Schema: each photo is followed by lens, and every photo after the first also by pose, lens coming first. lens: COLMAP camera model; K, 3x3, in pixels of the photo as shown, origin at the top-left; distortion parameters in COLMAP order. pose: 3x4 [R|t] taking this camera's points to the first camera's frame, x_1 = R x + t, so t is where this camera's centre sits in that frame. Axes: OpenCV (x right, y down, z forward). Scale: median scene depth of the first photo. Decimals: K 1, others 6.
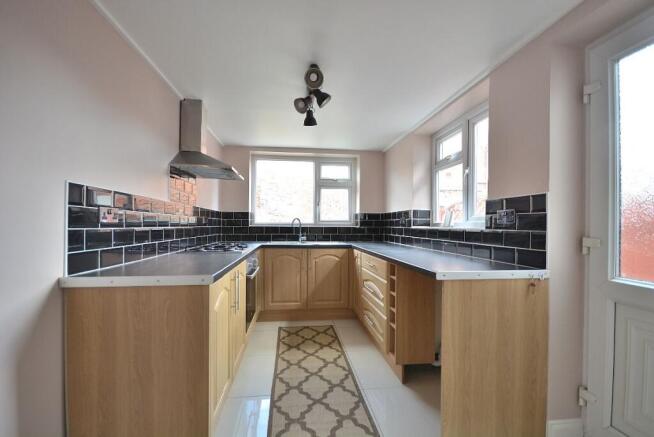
lens RADIAL K [[307.0, 0, 328.1], [0, 307.0, 224.2], [0, 0, 1]] dist [0.001841, -0.012603]
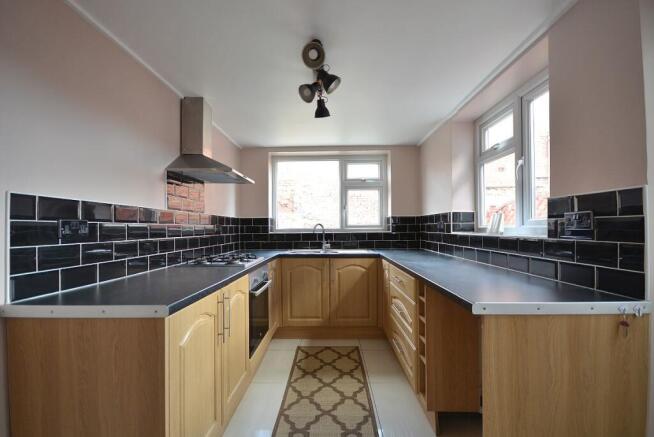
lens RADIAL K [[307.0, 0, 328.1], [0, 307.0, 224.2], [0, 0, 1]] dist [0.001841, -0.012603]
pose [[0.988758, -0.016202, -0.148648, 0.078570], [0.015331, 0.999858, -0.007004, -0.015611], [0.148740, 0.004646, 0.988865, 0.150813]]
